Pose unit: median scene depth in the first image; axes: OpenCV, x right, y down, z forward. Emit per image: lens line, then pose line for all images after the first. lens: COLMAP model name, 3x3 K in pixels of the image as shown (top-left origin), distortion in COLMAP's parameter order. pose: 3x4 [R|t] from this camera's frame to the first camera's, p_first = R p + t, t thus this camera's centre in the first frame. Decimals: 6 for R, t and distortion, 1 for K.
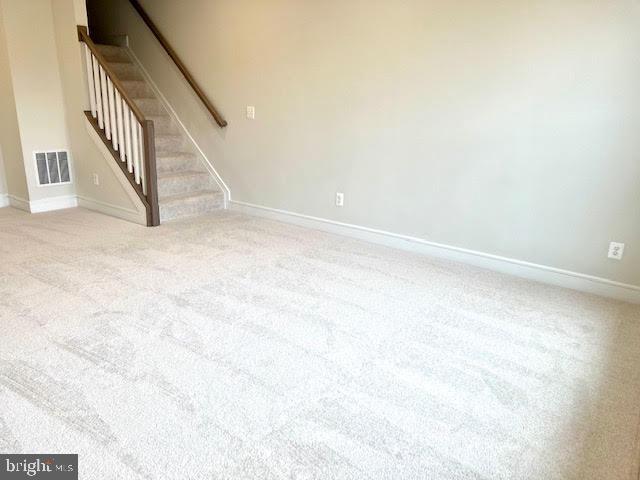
lens RADIAL K [[478.1, 0, 320.0], [0, 478.1, 240.0], [0, 0, 1]] dist [0.060429, -0.102519]
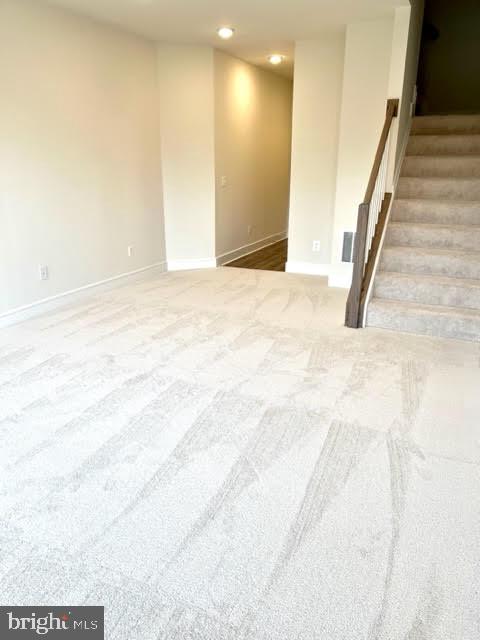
lens RADIAL K [[478.1, 0, 240.0], [0, 478.1, 320.0], [0, 0, 1]] dist [0.060429, -0.102519]
pose [[0.167456, 0.272698, -0.947415, 0.452212], [-0.279140, 0.934774, 0.219722, -0.182705], [0.945537, 0.227668, 0.232654, 0.651173]]
